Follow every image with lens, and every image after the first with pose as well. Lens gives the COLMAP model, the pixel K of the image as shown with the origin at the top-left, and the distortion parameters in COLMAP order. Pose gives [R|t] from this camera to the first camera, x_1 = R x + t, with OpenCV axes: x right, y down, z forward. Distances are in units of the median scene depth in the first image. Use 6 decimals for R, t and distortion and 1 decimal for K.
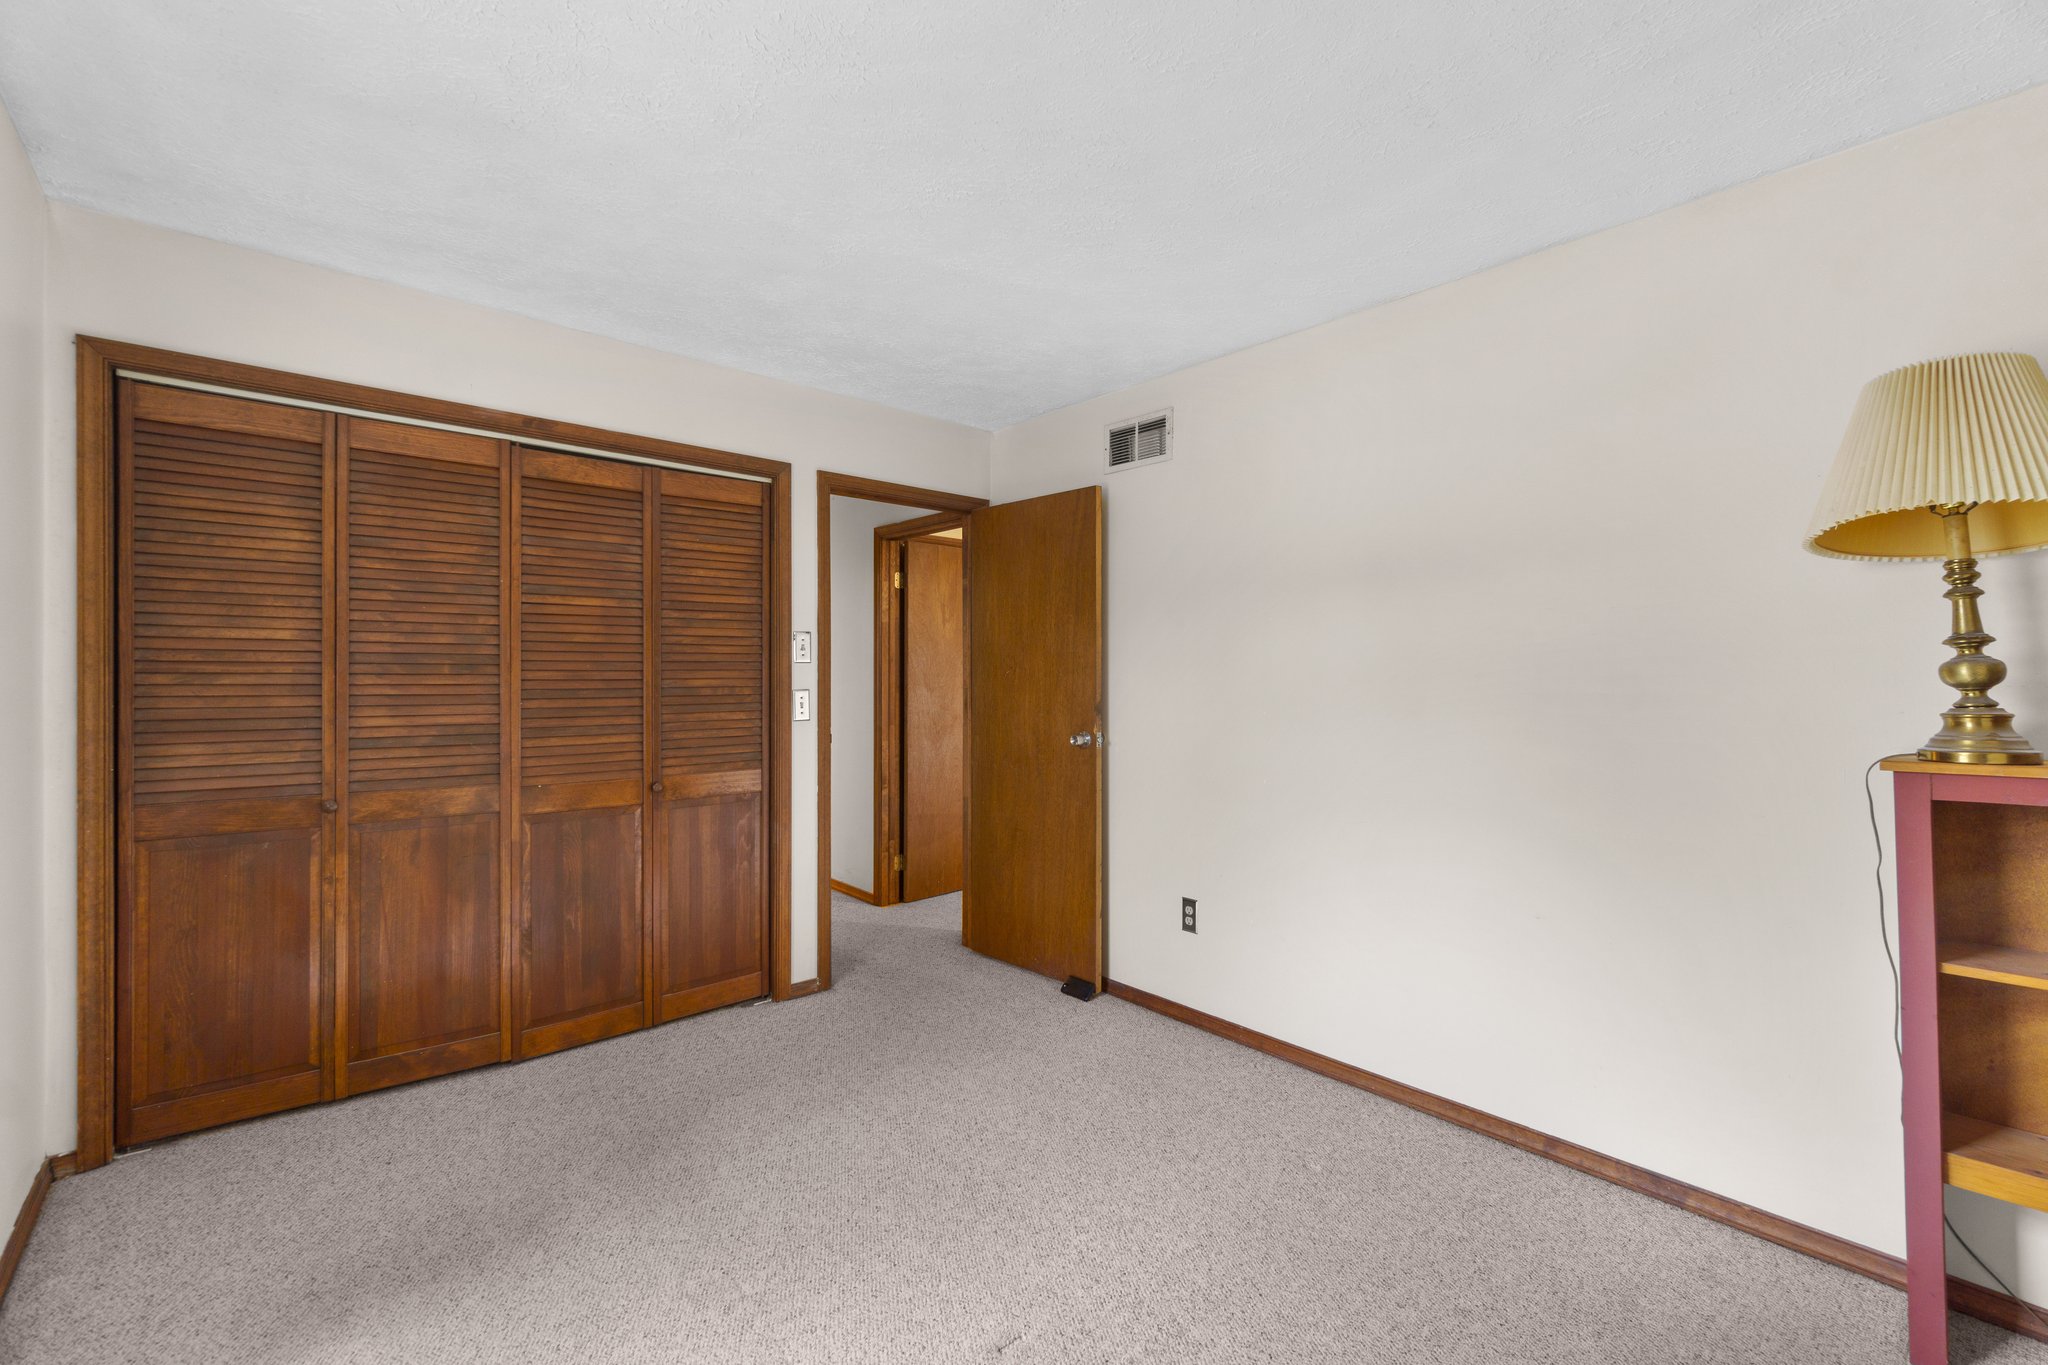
lens RADIAL K [[886.2, 0, 1020.4], [0, 886.2, 671.5], [0, 0, 1]] dist [-0.003711, 0.000281]
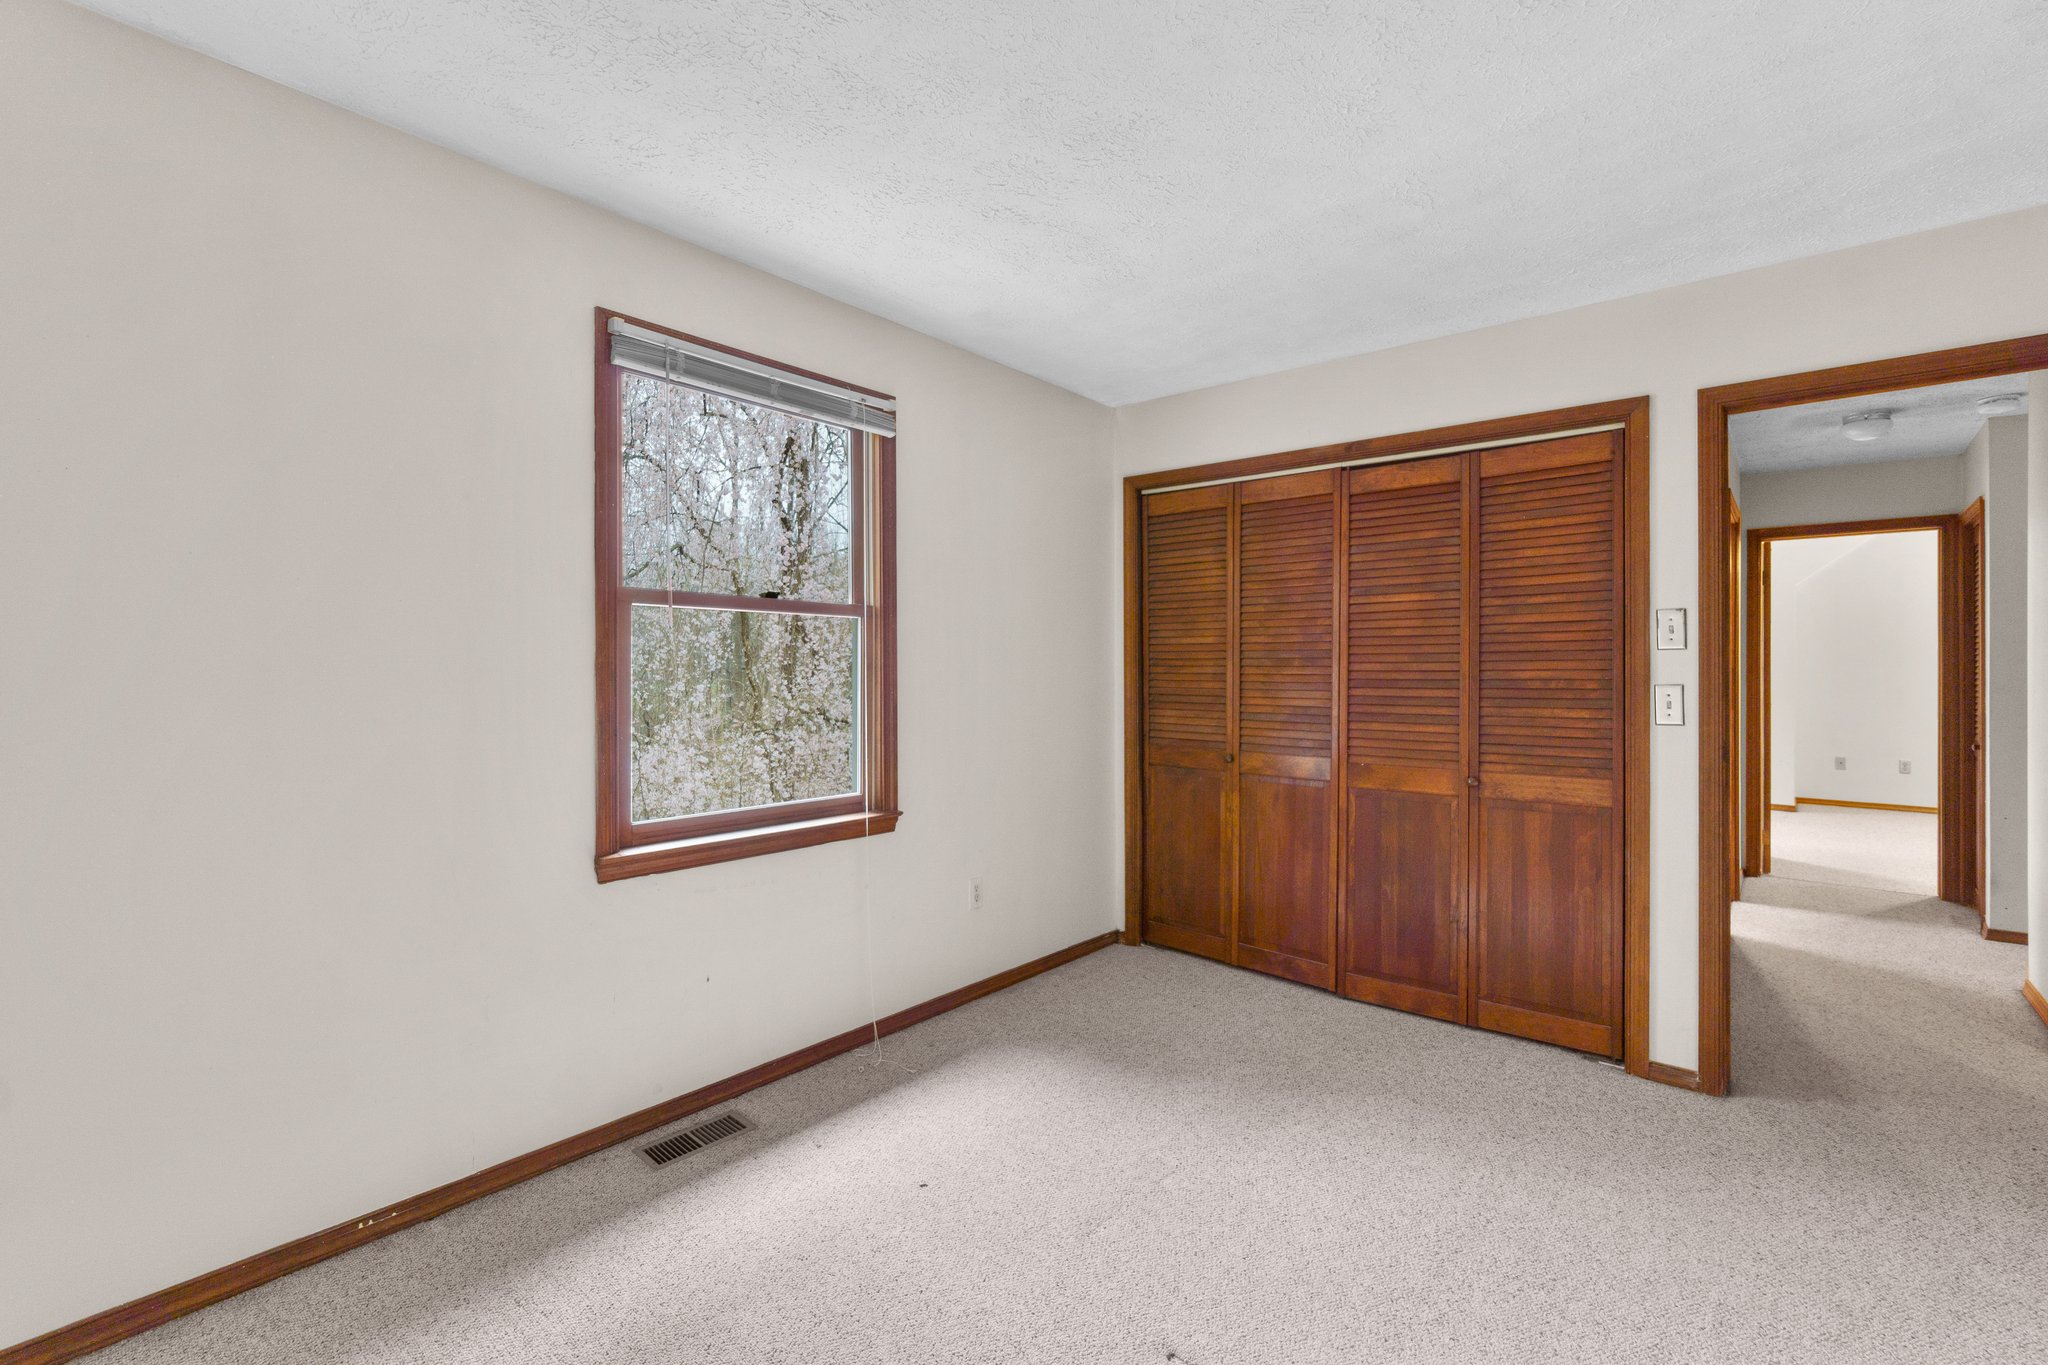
lens RADIAL K [[886.2, 0, 1017.7], [0, 886.2, 678.9], [0, 0, 1]] dist [-0.003711, 0.000281]
pose [[0.138379, 0.005841, -0.990362, 0.529428], [-0.000157, 0.999983, 0.005876, 0.013371], [0.990379, -0.000658, 0.138377, 0.410508]]
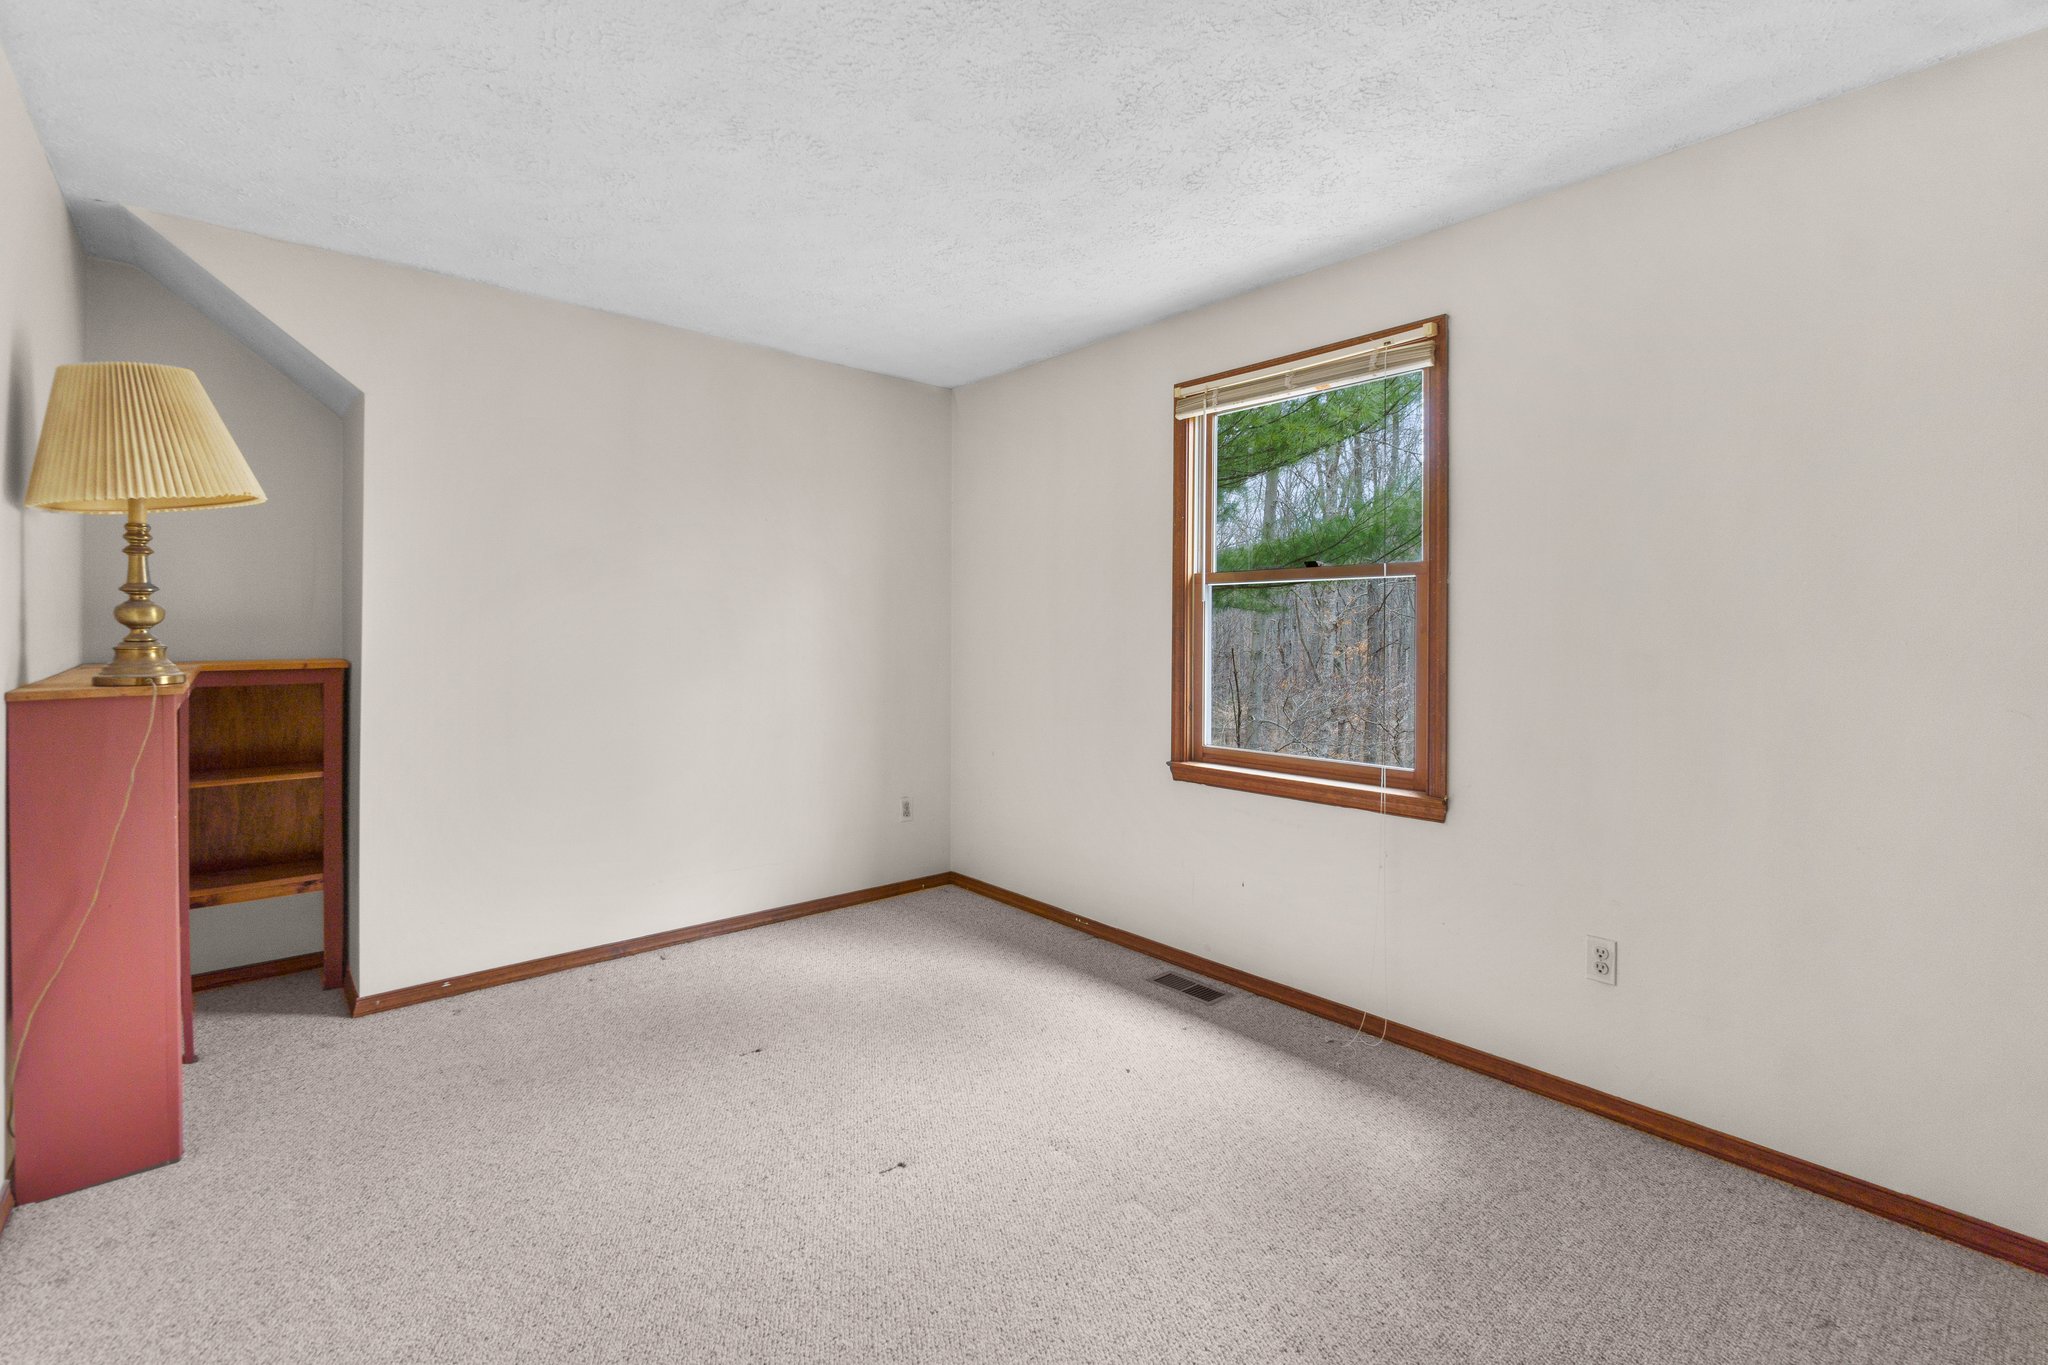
lens RADIAL K [[886.2, 0, 1006.9], [0, 886.2, 631.2], [0, 0, 1]] dist [-0.003711, 0.000281]
pose [[-0.999978, -0.006099, 0.002720, -0.098560], [-0.006109, 0.999975, -0.003557, 0.013241], [-0.002699, -0.003574, -0.999990, 1.315107]]
